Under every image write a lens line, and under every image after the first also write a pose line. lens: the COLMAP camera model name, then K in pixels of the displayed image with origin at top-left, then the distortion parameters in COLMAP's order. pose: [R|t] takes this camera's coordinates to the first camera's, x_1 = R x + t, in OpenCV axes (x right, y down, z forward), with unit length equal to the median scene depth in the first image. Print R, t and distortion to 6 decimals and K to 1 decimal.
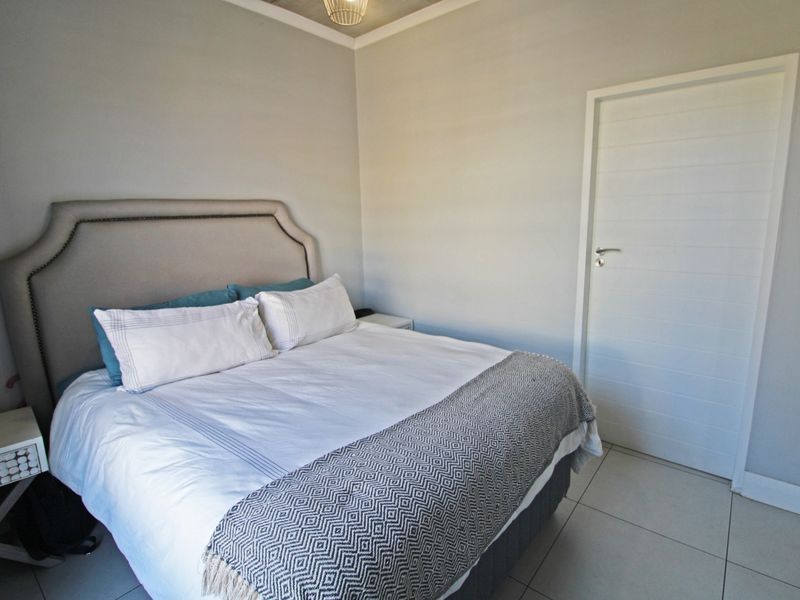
lens RADIAL K [[420.7, 0, 408.9], [0, 420.7, 288.9], [0, 0, 1]] dist [0.012896, -0.016354]
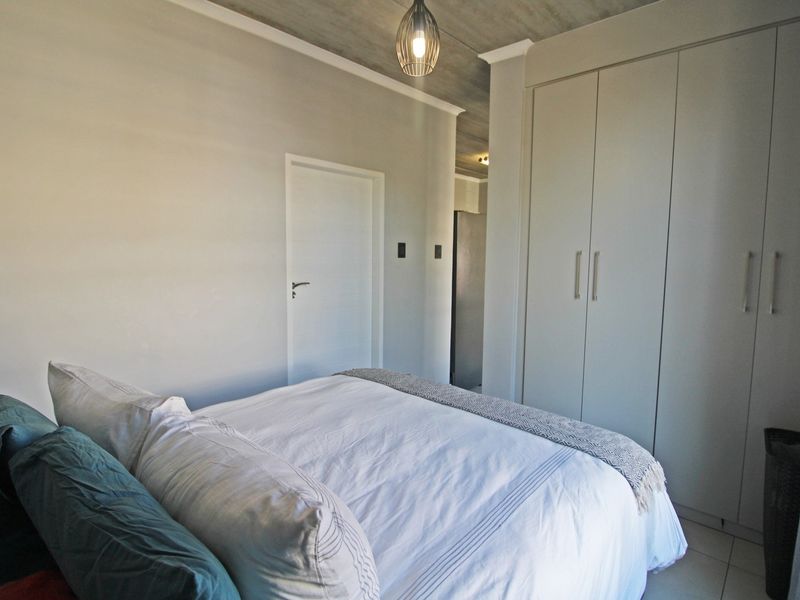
lens RADIAL K [[420.7, 0, 408.9], [0, 420.7, 288.9], [0, 0, 1]] dist [0.012896, -0.016354]
pose [[0.049046, -0.060323, 0.996973, -0.990575], [0.159037, 0.985911, 0.051830, -0.121166], [-0.986054, 0.156014, 0.057948, 0.826700]]
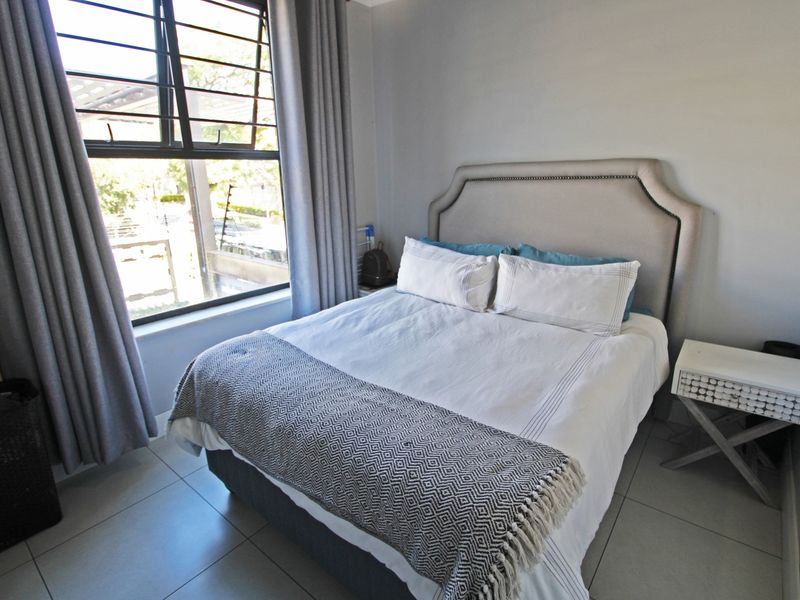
lens RADIAL K [[420.7, 0, 408.9], [0, 420.7, 288.9], [0, 0, 1]] dist [0.012896, -0.016354]
pose [[0.016625, 0.278817, -0.960200, 0.828855], [-0.161876, 0.948414, 0.272592, -0.191918], [0.986671, 0.150901, 0.060902, 0.875024]]
